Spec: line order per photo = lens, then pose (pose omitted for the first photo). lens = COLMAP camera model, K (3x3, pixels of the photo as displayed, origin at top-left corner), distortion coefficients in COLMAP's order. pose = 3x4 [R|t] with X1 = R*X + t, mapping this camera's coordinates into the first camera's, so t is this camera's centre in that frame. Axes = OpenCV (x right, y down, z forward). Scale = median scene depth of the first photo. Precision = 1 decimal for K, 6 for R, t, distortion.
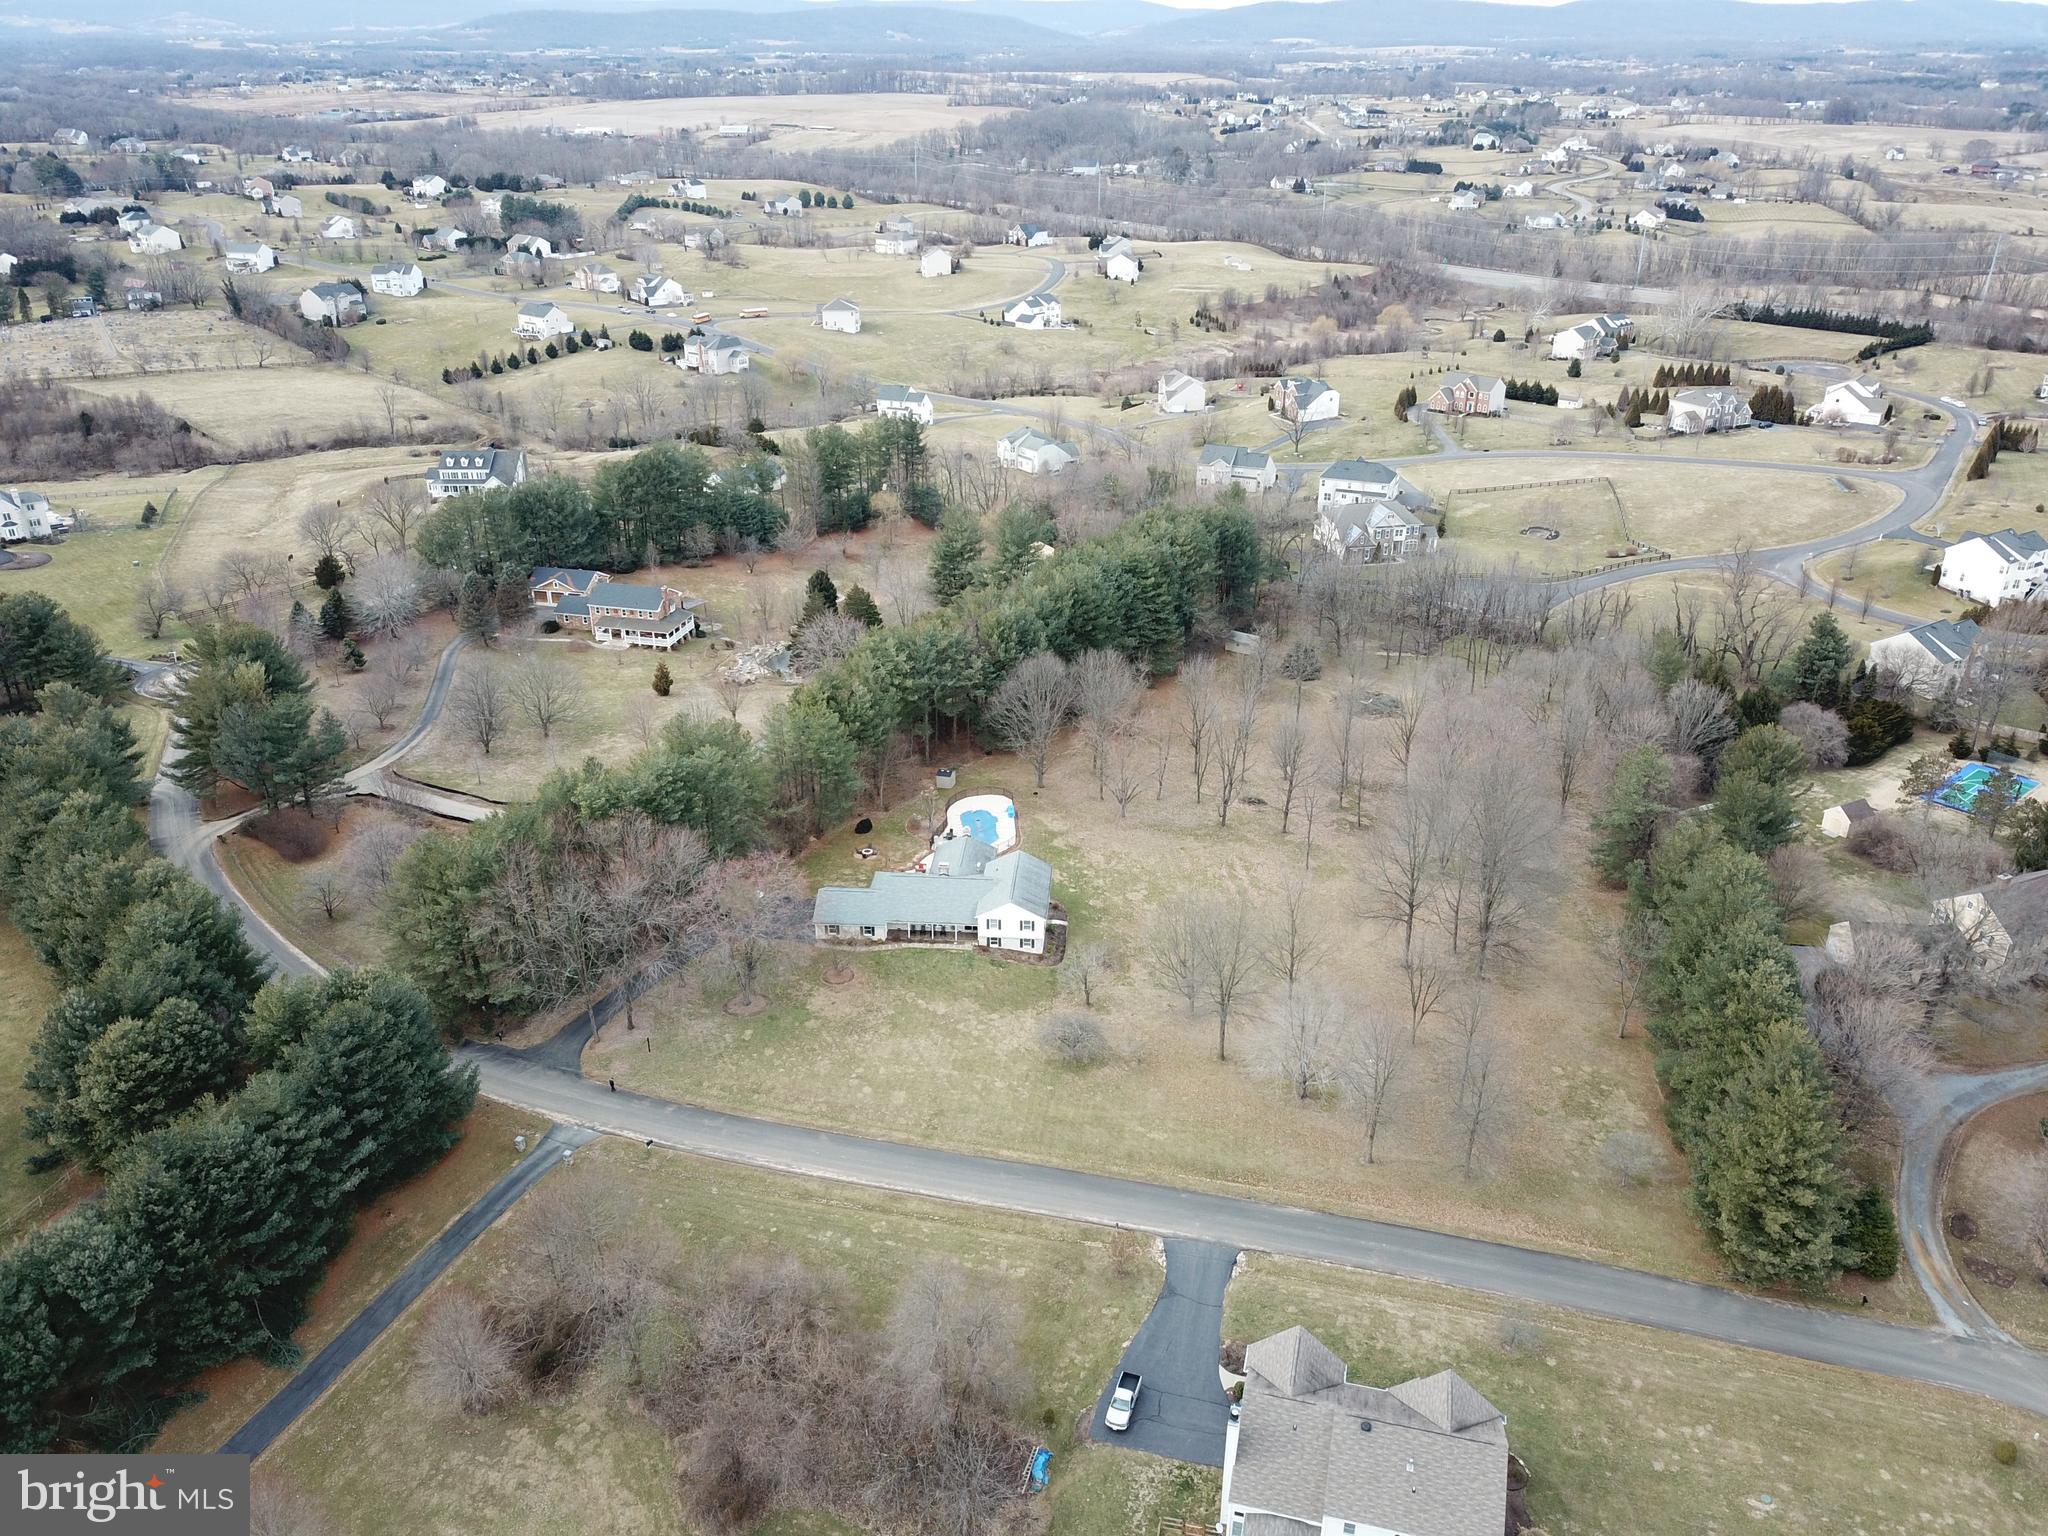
lens RADIAL K [[1599.0, 0, 1024.0], [0, 1599.0, 768.0], [0, 0, 1]] dist [0.100290, -0.162756]
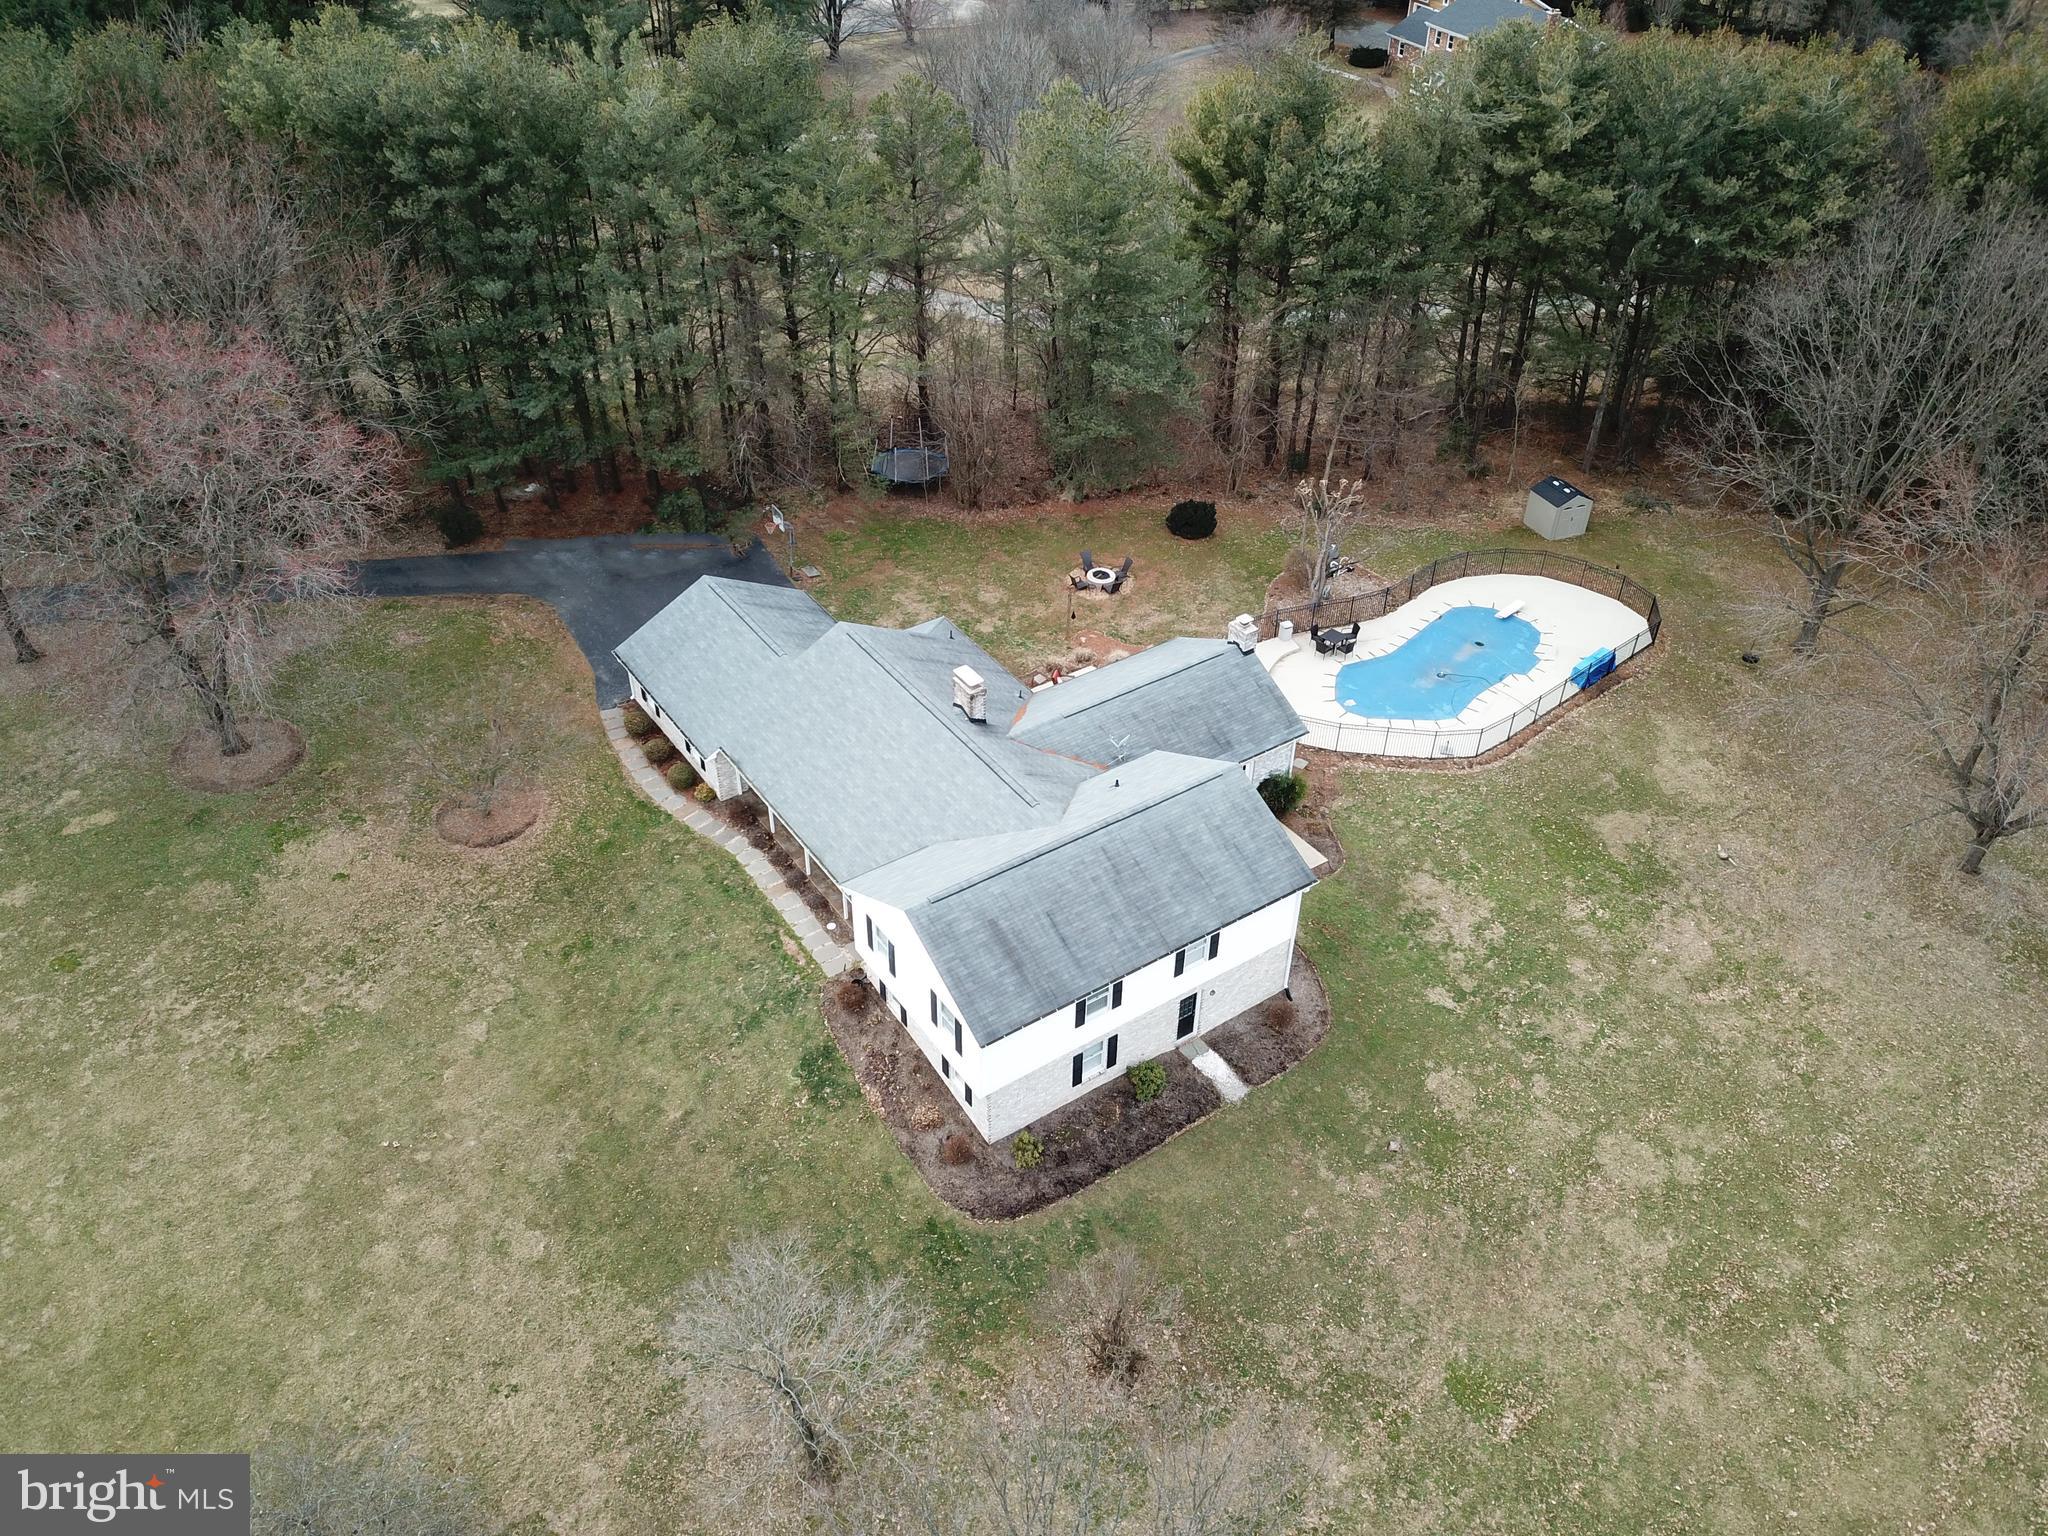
lens RADIAL K [[1573.4, 0, 1007.6], [0, 1573.4, 770.9], [0, 0, 1]] dist [-0.001793, 0.007767]
pose [[0.617298, 0.486317, -0.618417, 0.117606], [-0.339847, 0.873770, 0.347893, -0.022799], [0.709540, -0.004587, 0.704650, 0.675024]]
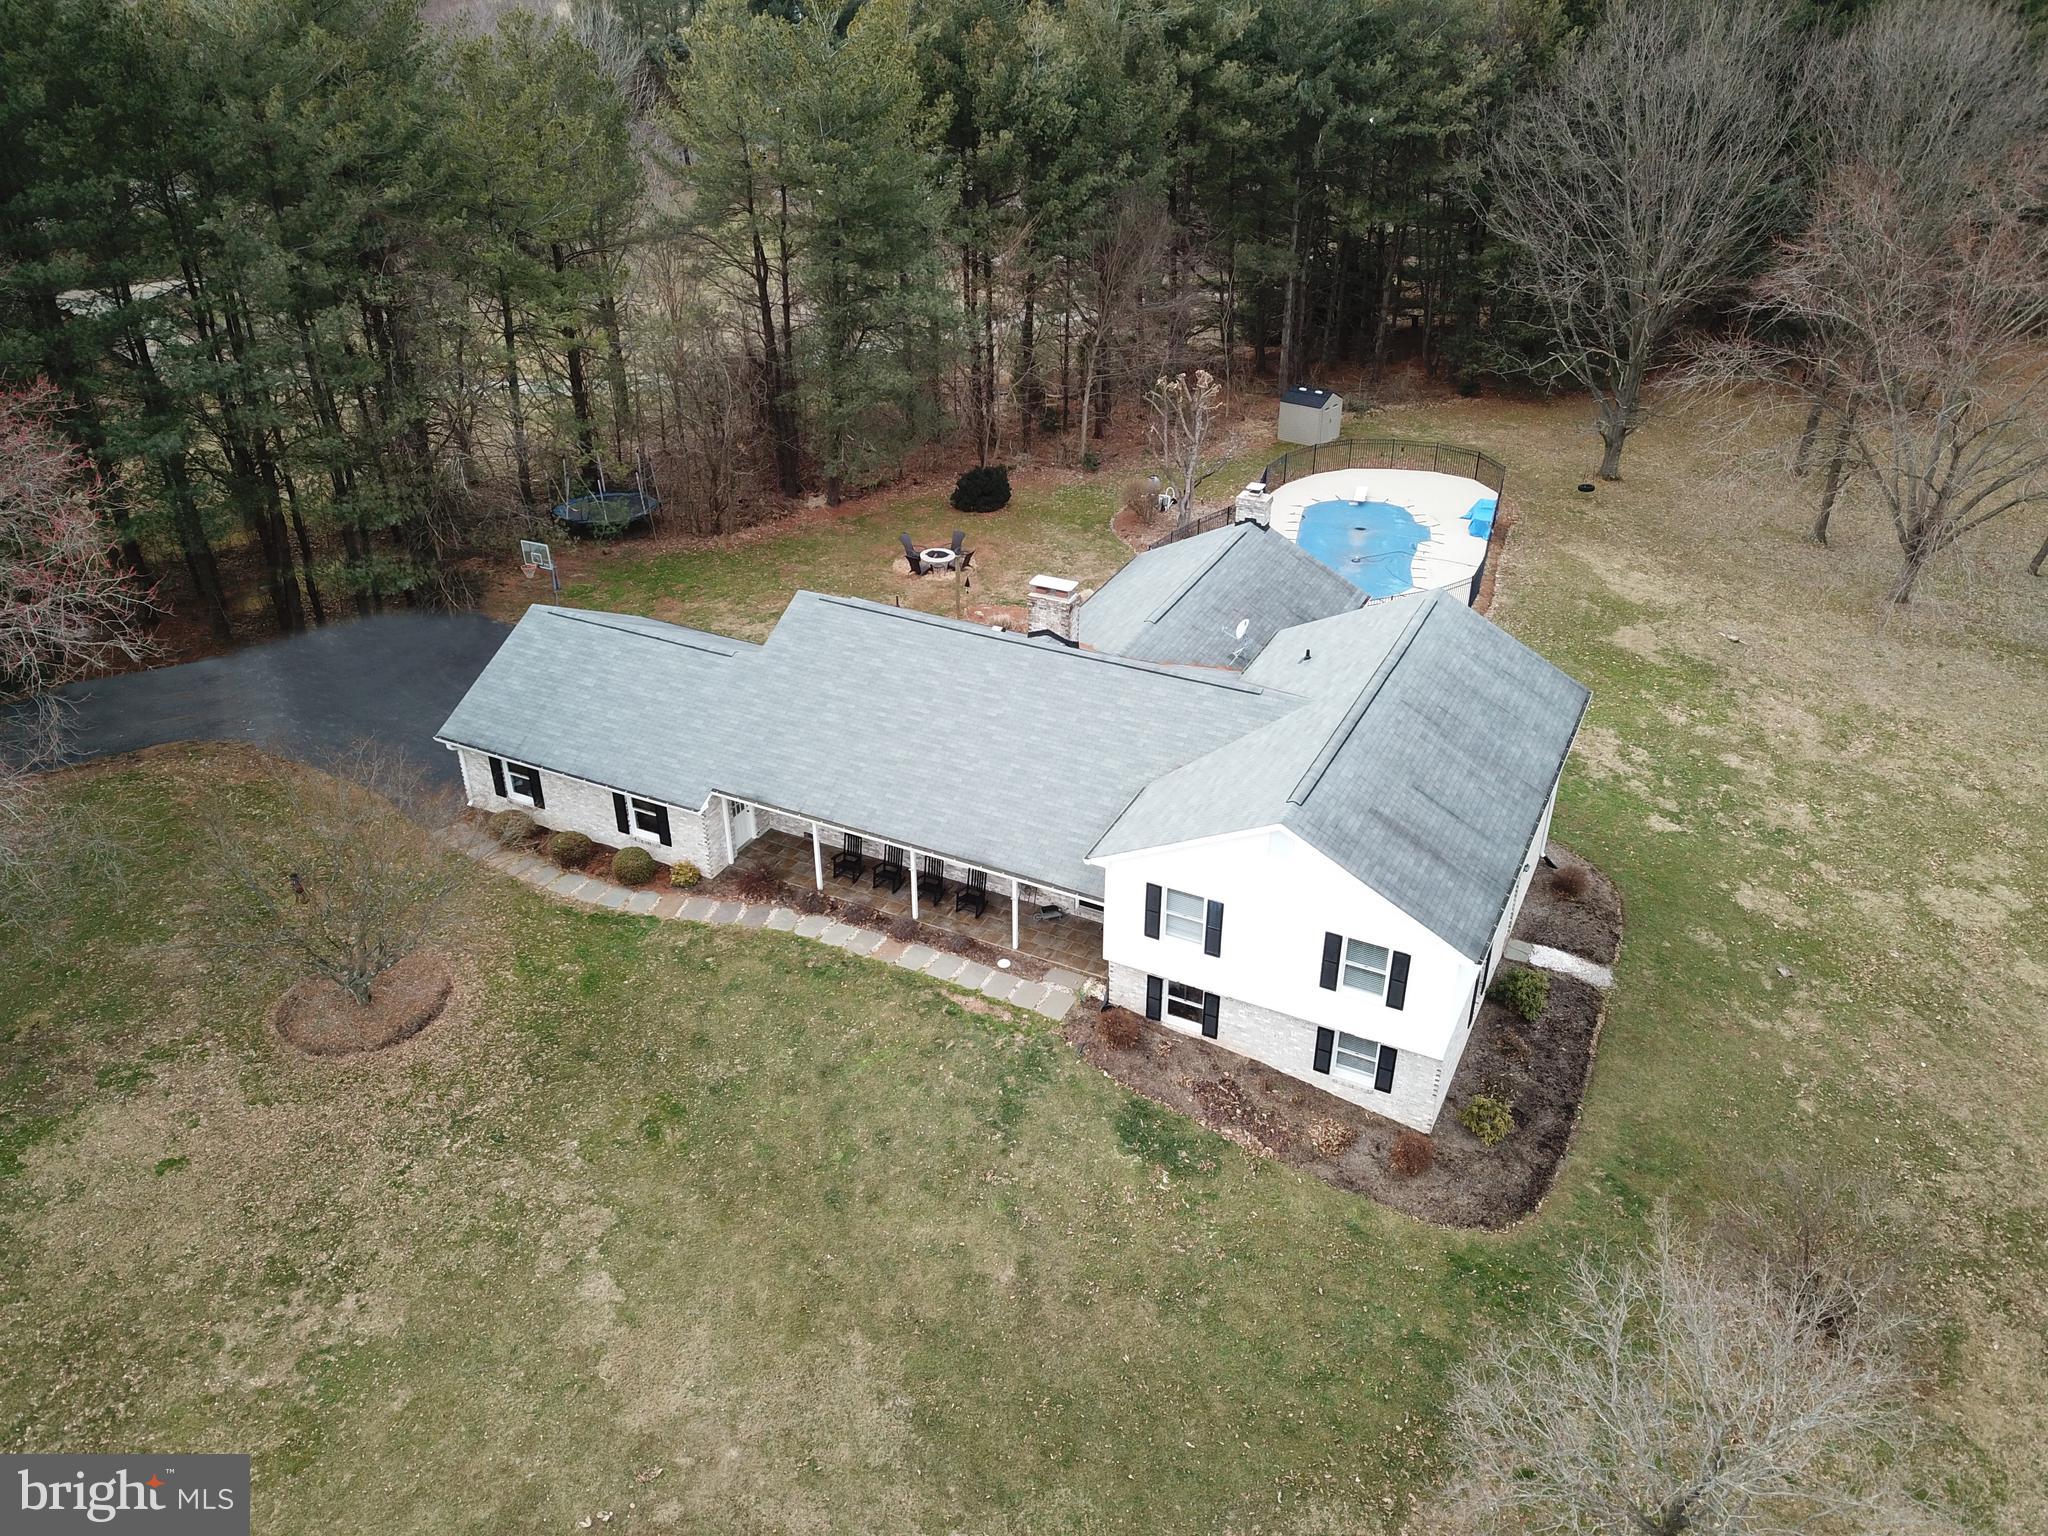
lens RADIAL K [[1573.4, 0, 1007.6], [0, 1573.4, 770.9], [0, 0, 1]] dist [-0.001793, 0.007767]
pose [[0.922991, 0.187481, -0.336063, 0.016067], [-0.158703, 0.981020, 0.111411, 0.052303], [0.350572, -0.049497, 0.935227, 0.672807]]
